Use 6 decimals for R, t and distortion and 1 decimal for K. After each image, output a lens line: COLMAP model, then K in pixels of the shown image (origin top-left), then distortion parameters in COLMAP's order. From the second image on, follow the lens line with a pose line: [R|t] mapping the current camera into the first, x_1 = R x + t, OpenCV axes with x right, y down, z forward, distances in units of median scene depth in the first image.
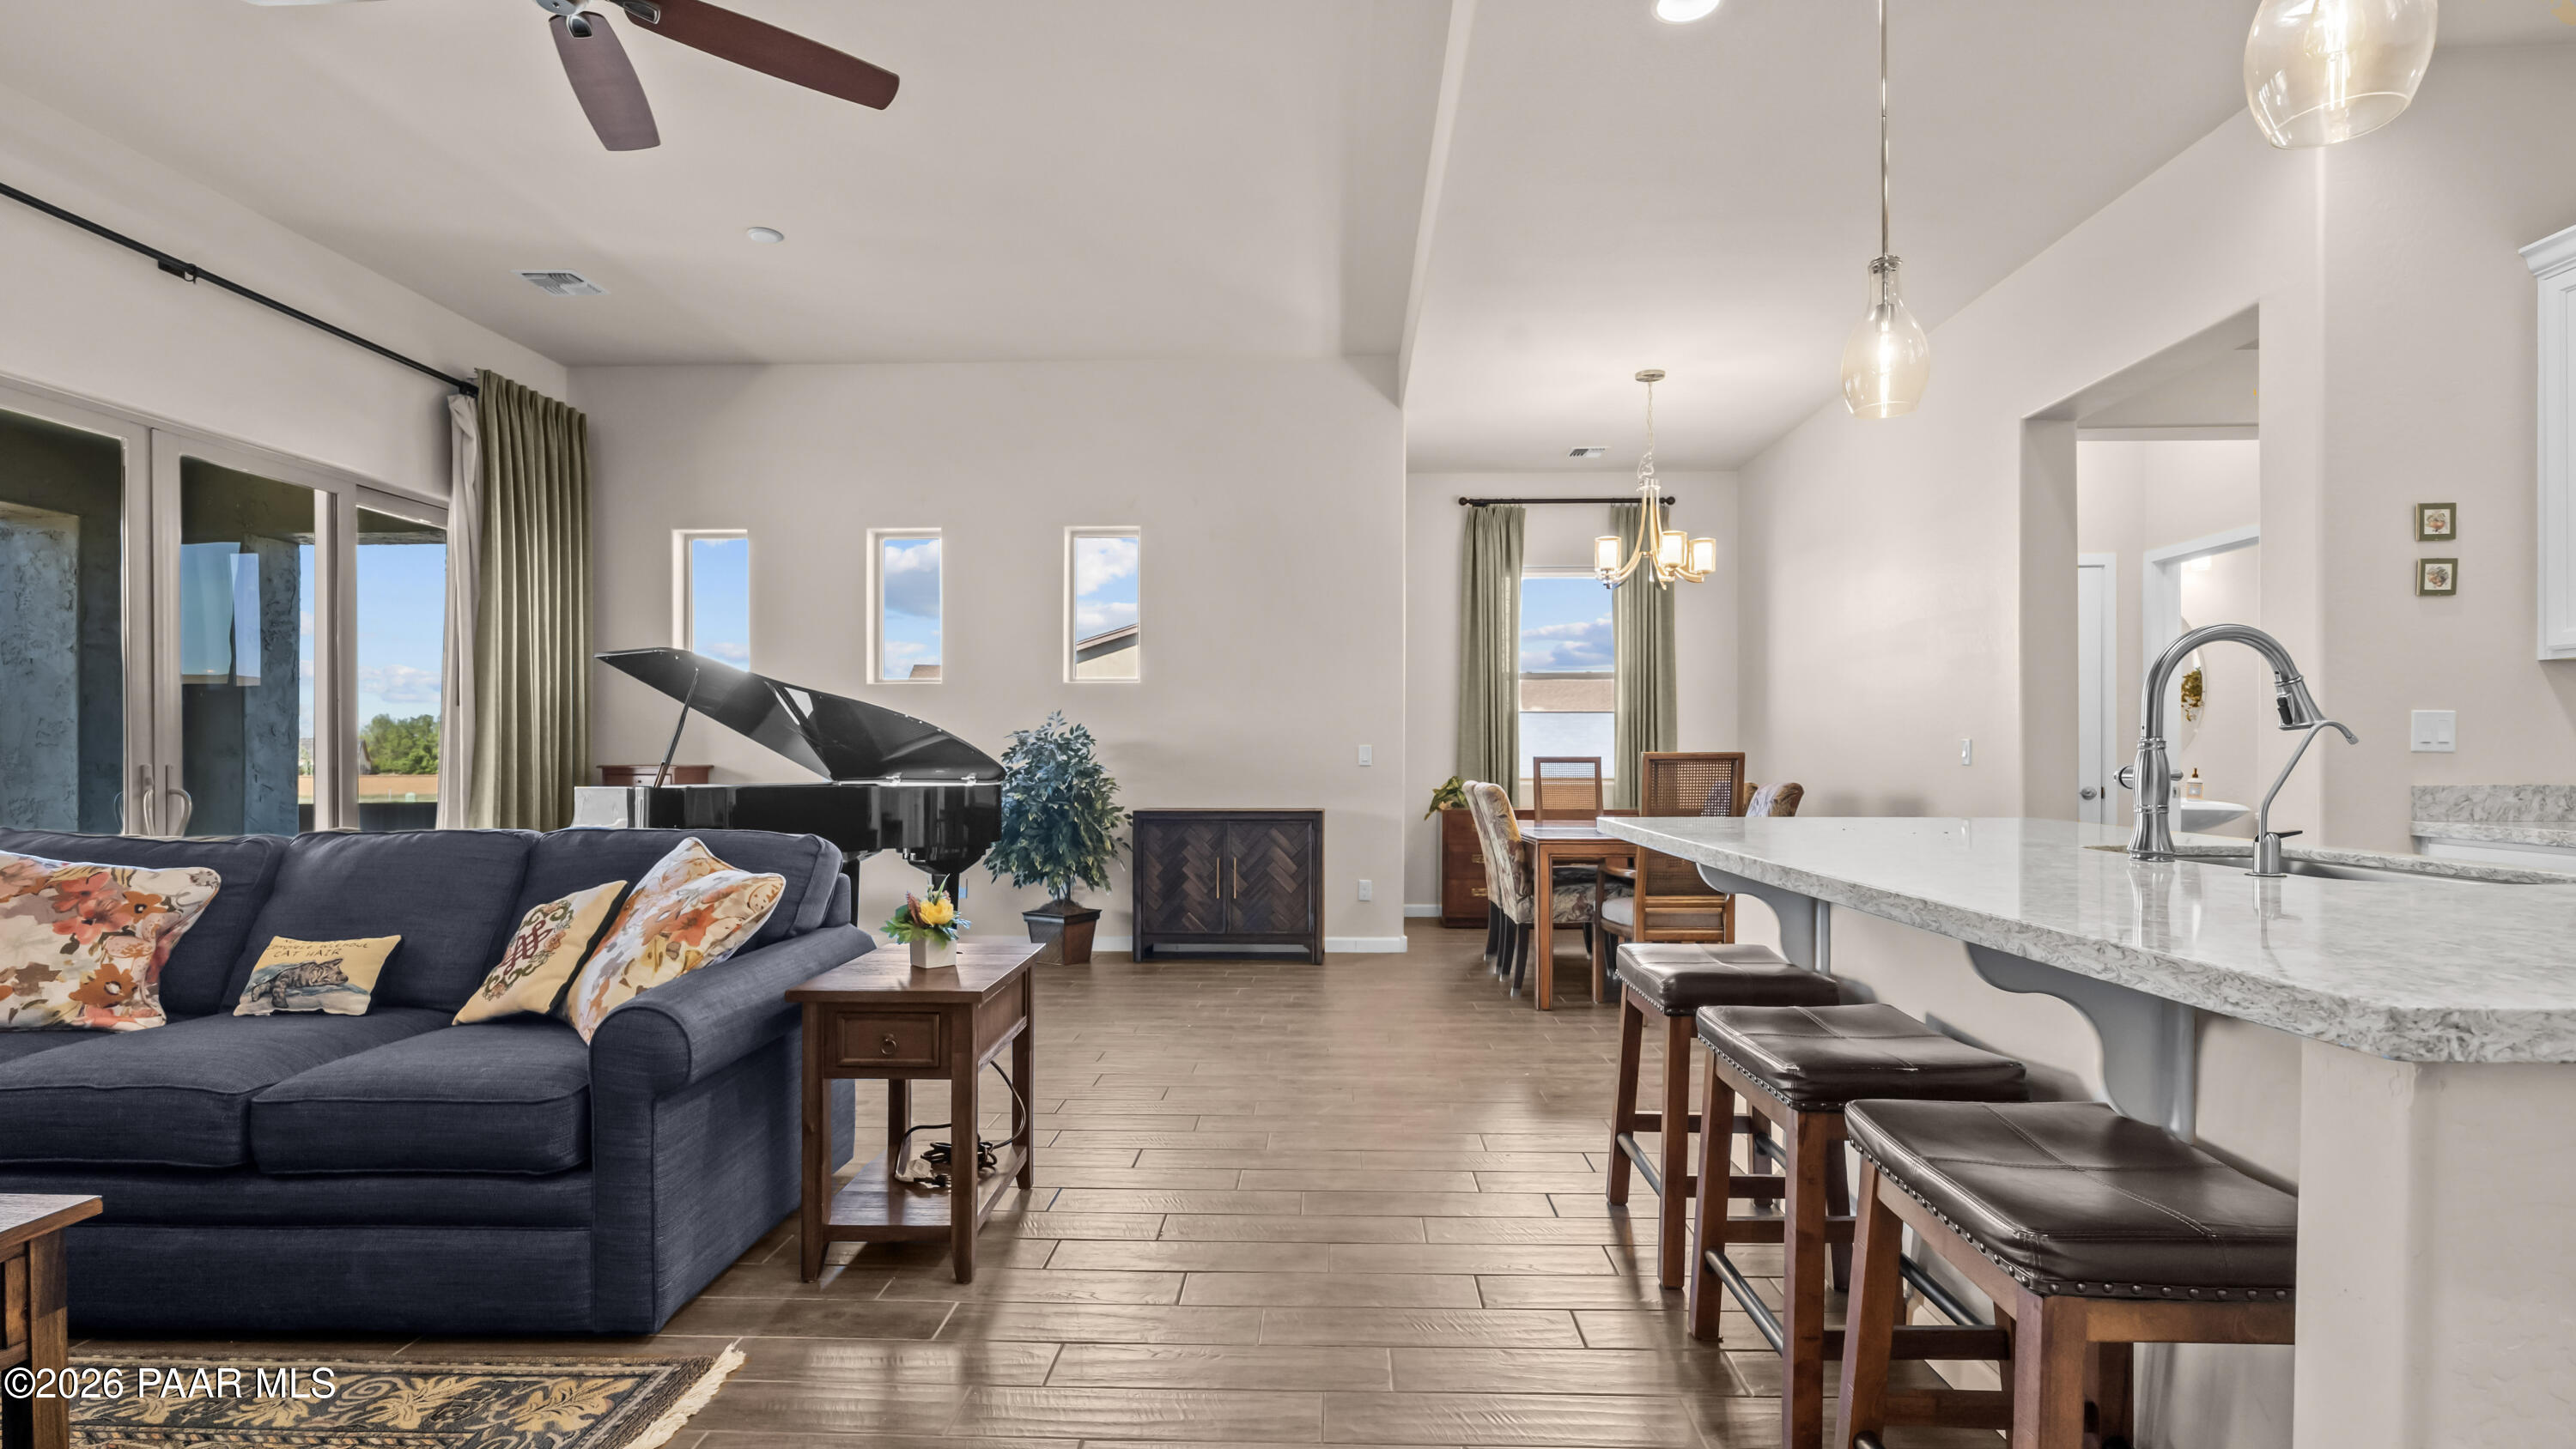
lens RADIAL K [[1200.0, 0, 1293.2], [0, 1200.0, 755.0], [0, 0, 1]] dist [-0.000813, -0.000224]
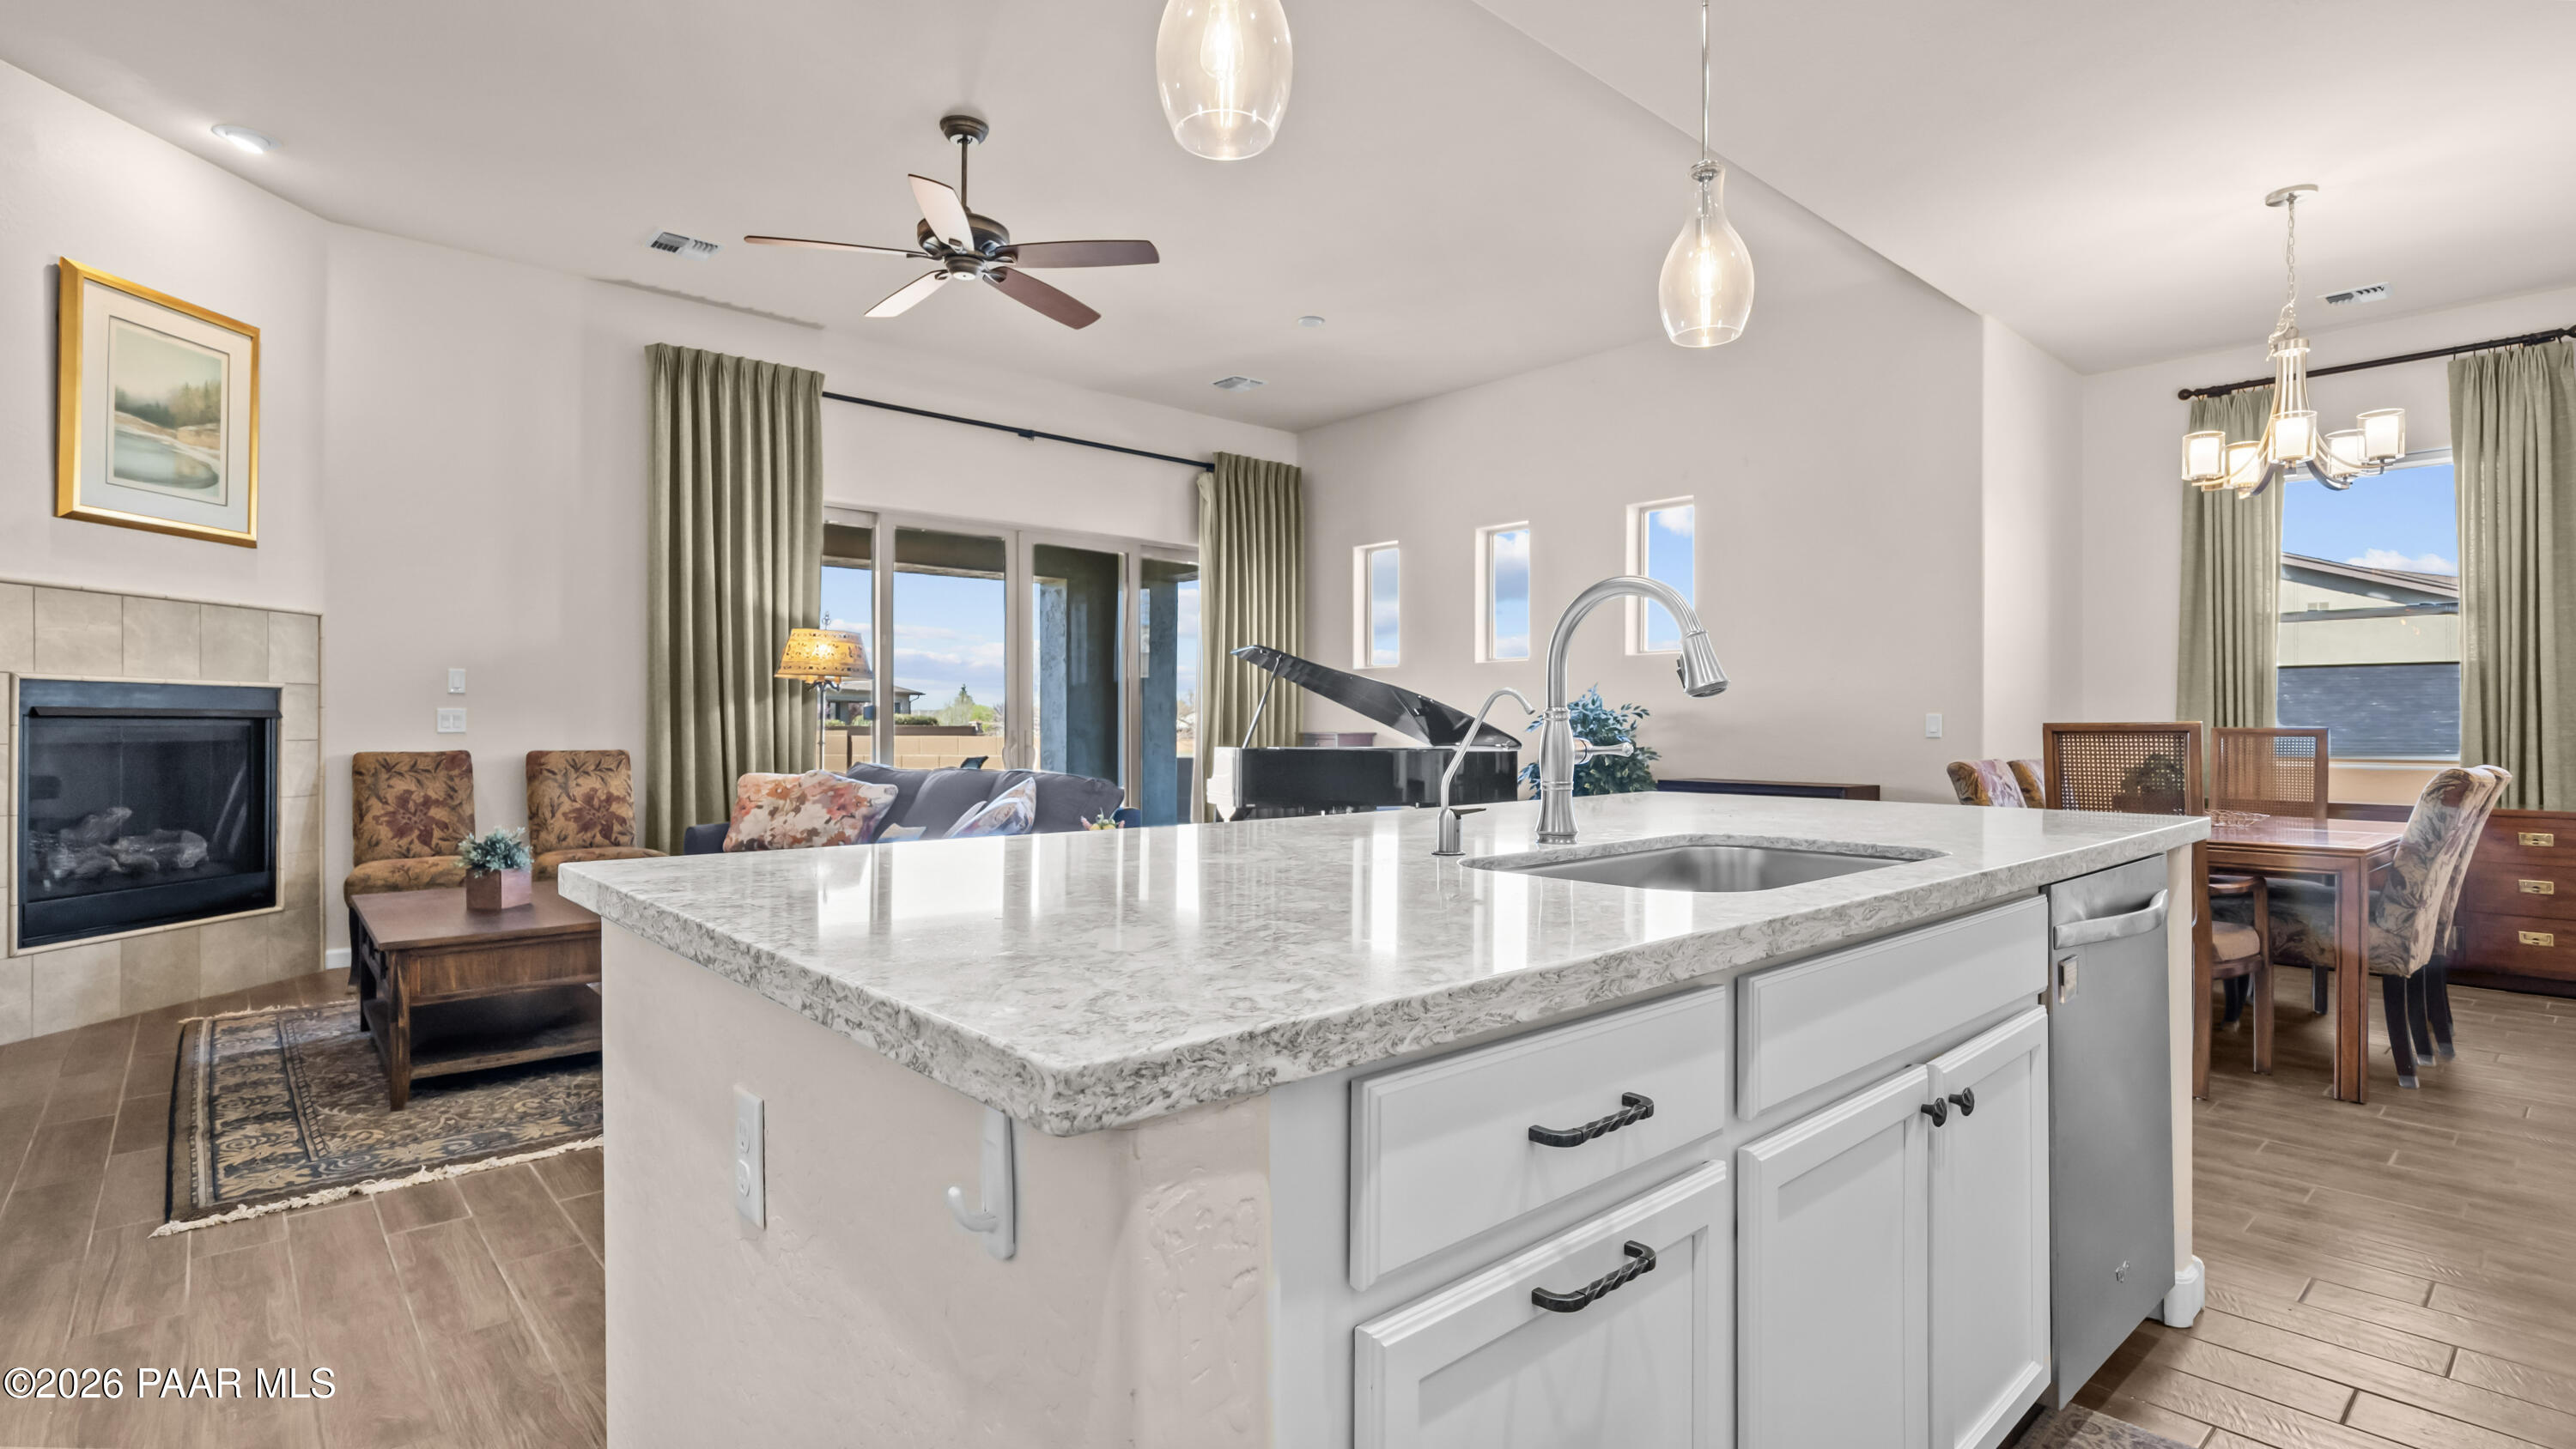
lens RADIAL K [[1207.6, 0, 1288.0], [0, 1207.6, 724.5], [0, 0, 1]] dist [0.000753, -0.000879]
pose [[0.693578, 0.000719, -0.720381, 0.742942], [-0.000779, 1.000000, 0.000248, -0.000158], [0.720381, 0.000389, 0.693578, 0.127865]]
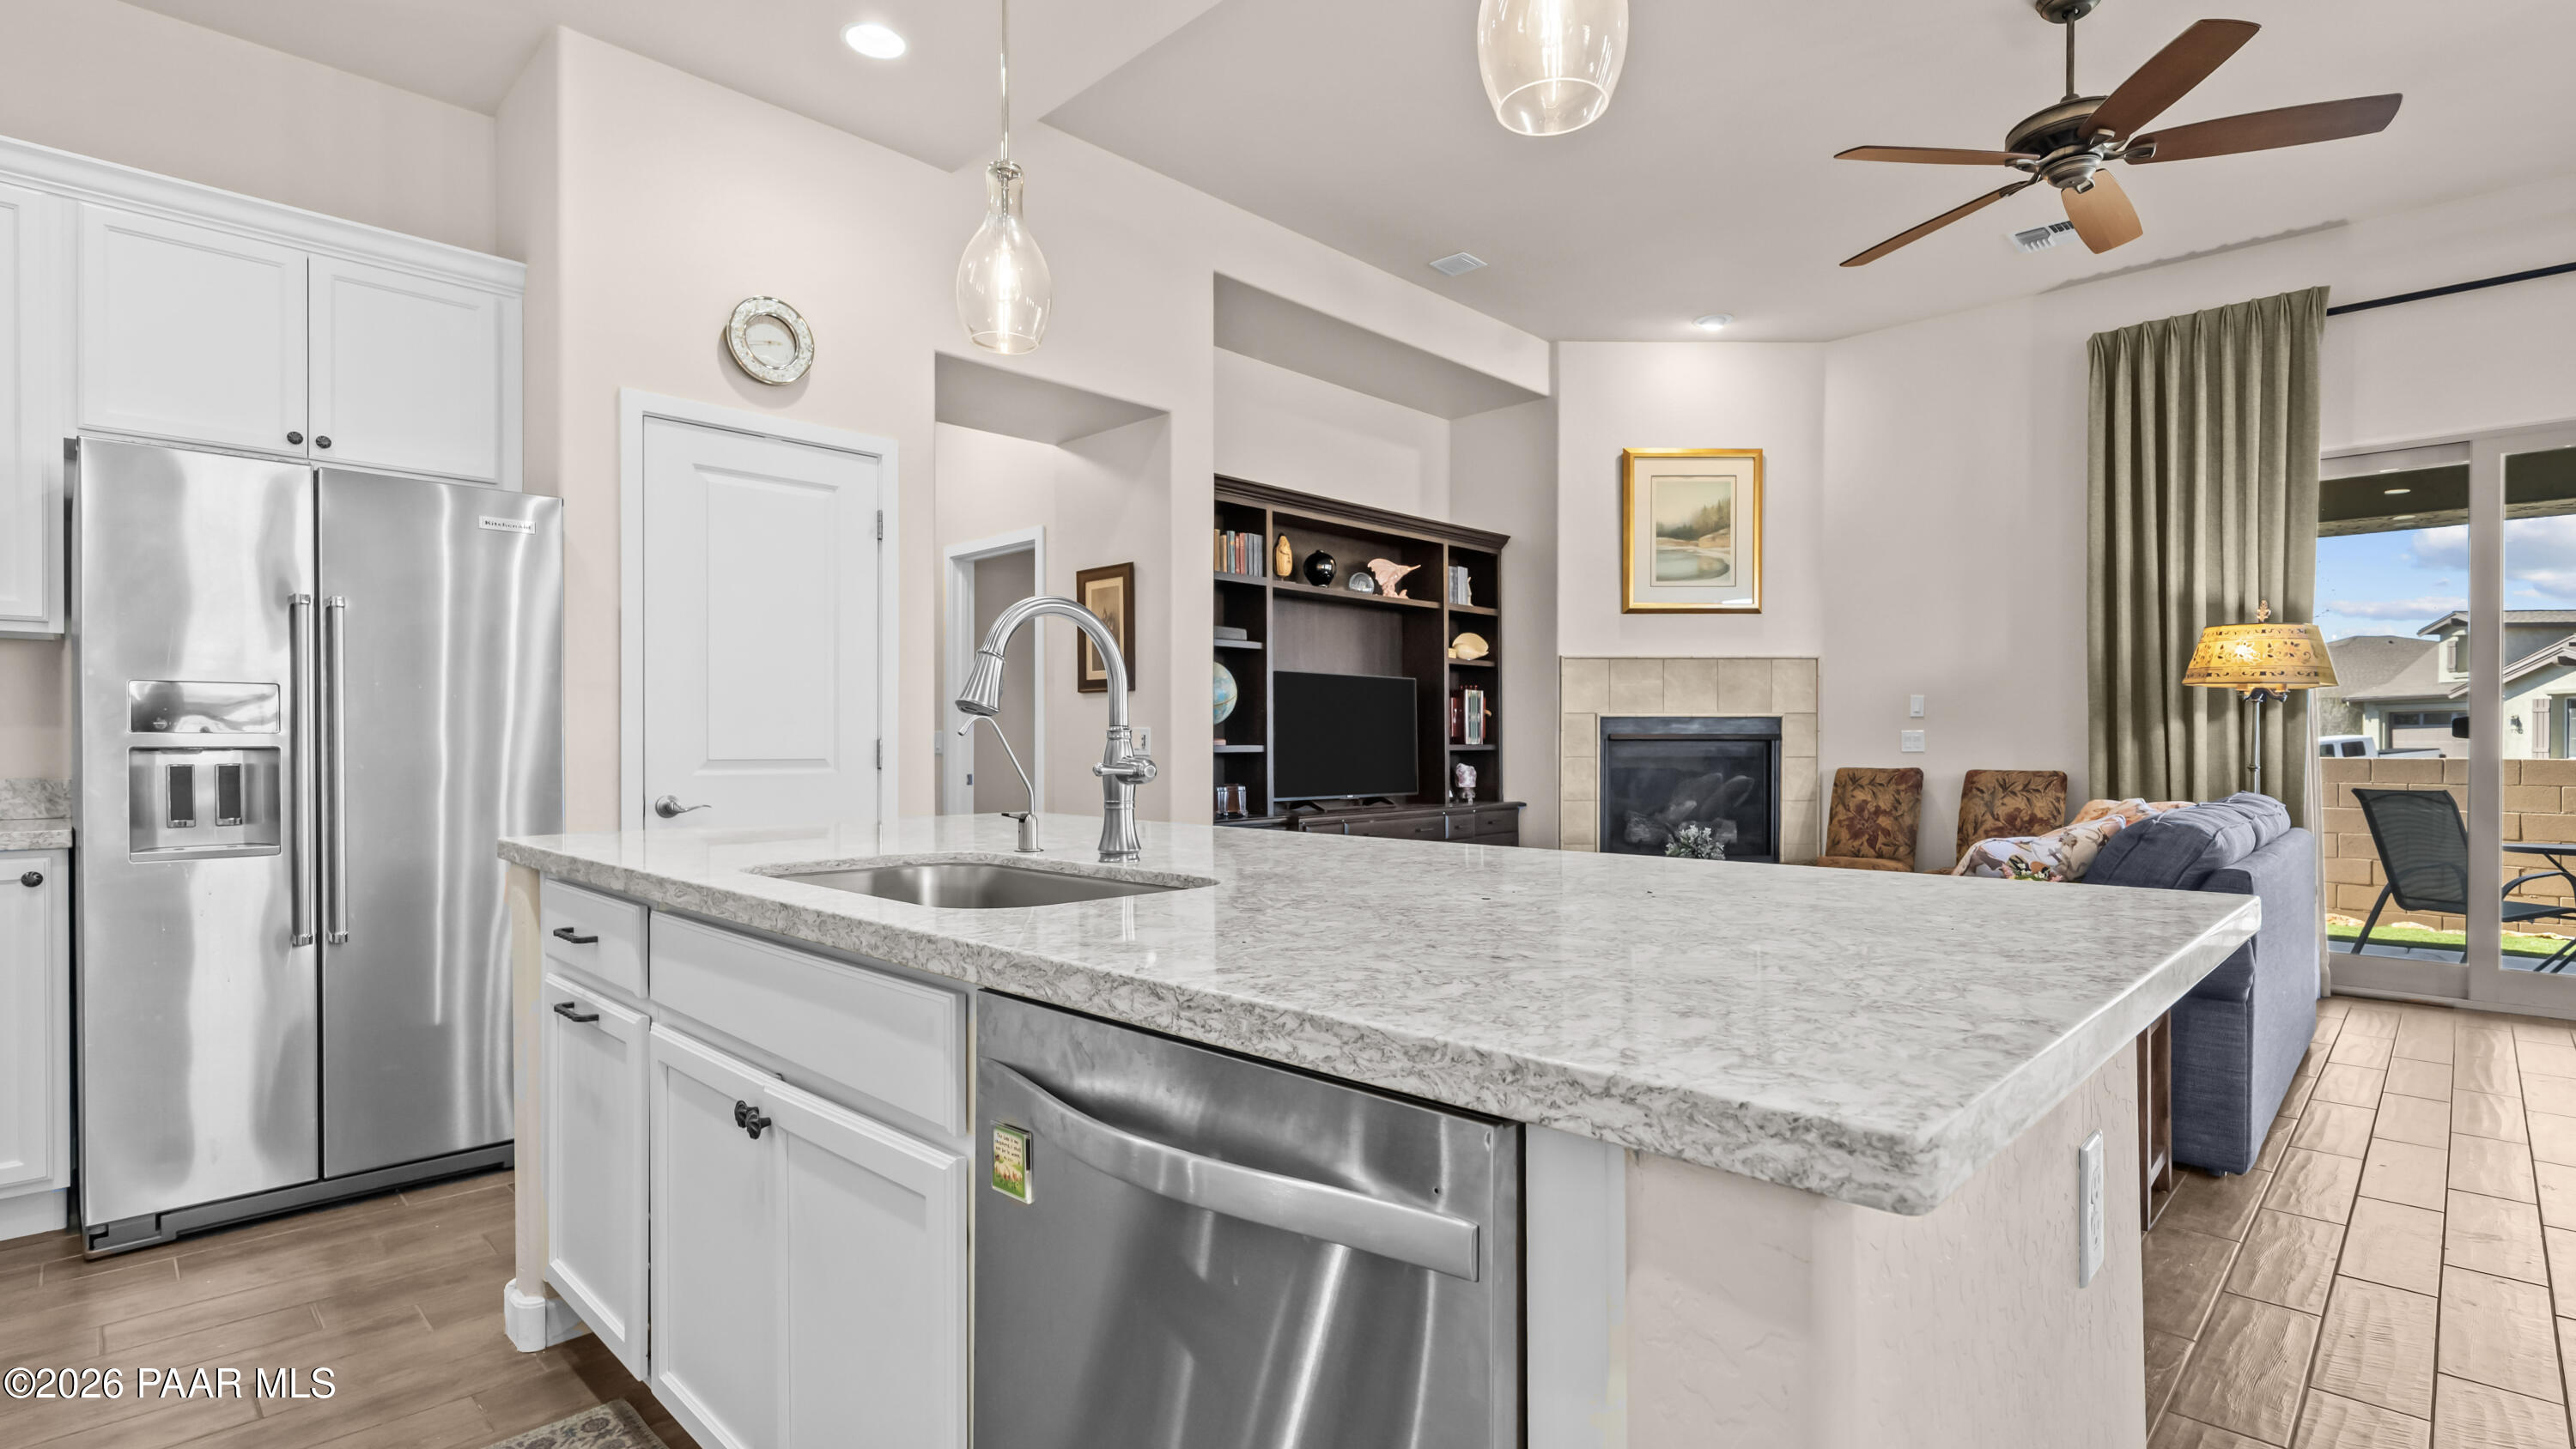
lens RADIAL K [[1206.3, 0, 1288.9], [0, 1206.3, 750.6], [0, 0, 1]] dist [0.000167, -0.000707]
pose [[-0.674865, 0.004057, -0.737930, 0.786307], [0.000970, 0.999989, 0.004611, 0.000623], [0.737941, 0.002396, -0.674862, 1.024492]]
